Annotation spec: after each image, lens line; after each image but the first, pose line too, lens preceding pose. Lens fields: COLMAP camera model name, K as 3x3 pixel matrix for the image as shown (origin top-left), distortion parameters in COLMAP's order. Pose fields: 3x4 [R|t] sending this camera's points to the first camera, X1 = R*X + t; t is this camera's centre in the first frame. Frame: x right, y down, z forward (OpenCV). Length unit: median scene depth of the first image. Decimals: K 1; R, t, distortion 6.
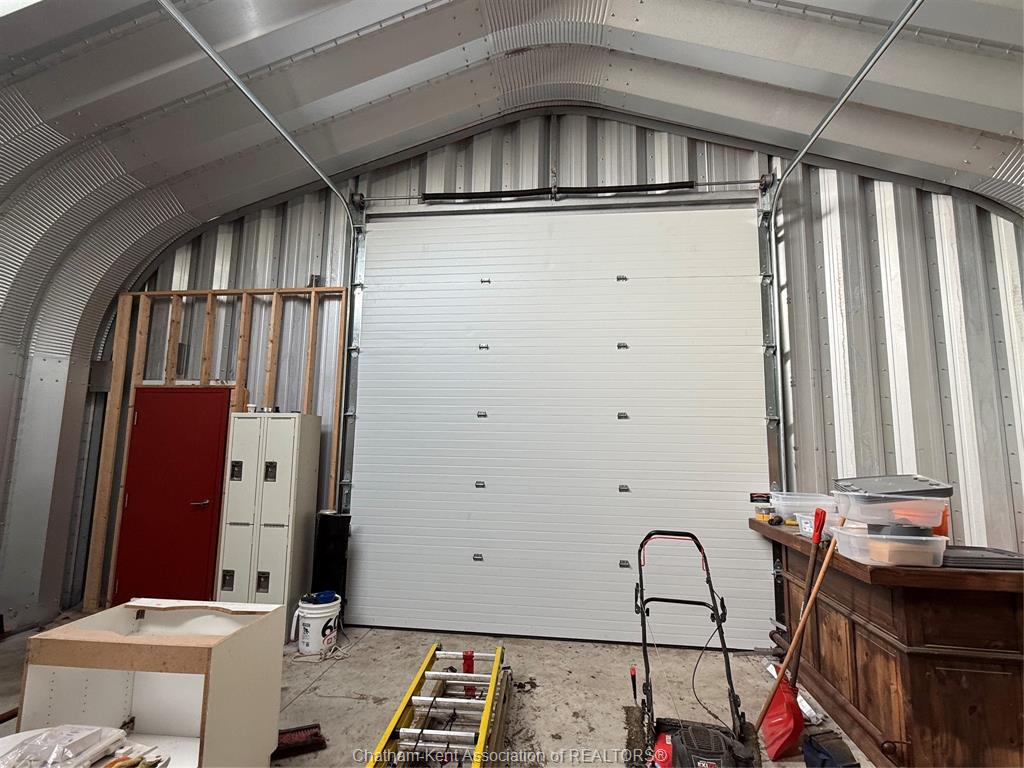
lens RADIAL K [[505.2, 0, 513.6], [0, 505.2, 387.5], [0, 0, 1]] dist [0.007019, 0.001137]
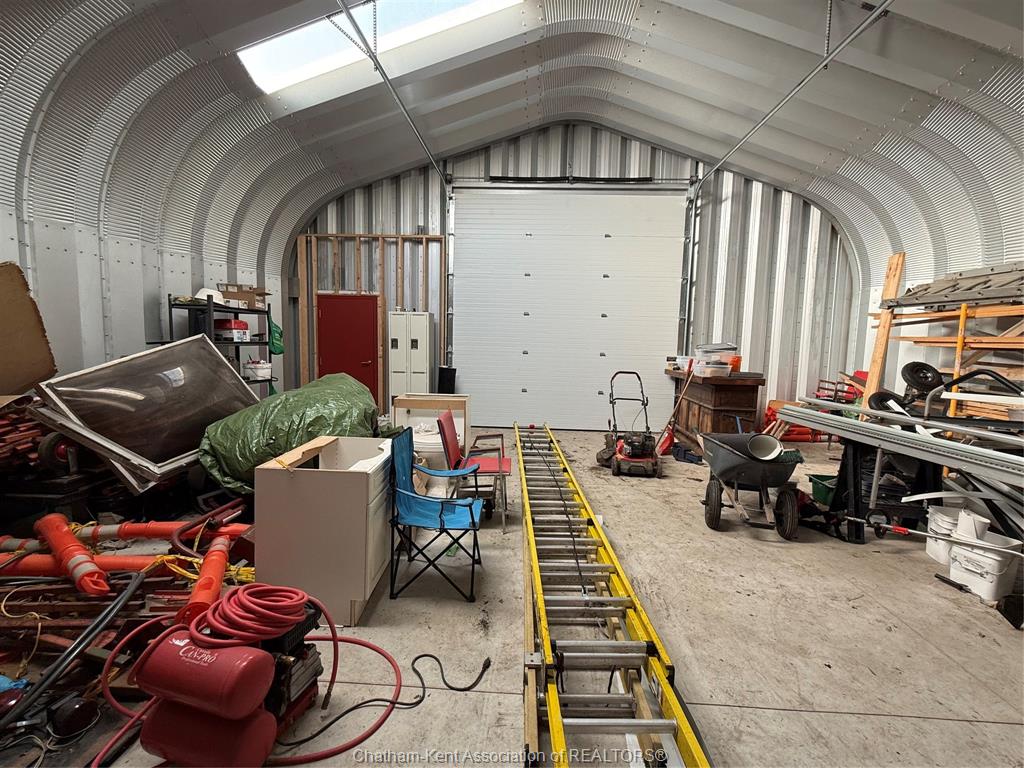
lens RADIAL K [[451.8, 0, 513.2], [0, 451.8, 380.4], [0, 0, 1]] dist [0.014198, 0.000078]
pose [[0.997824, 0.001278, 0.065924, -0.209203], [-0.015250, 0.977175, 0.211888, -0.054207], [-0.064149, -0.212433, 0.975068, -0.599708]]
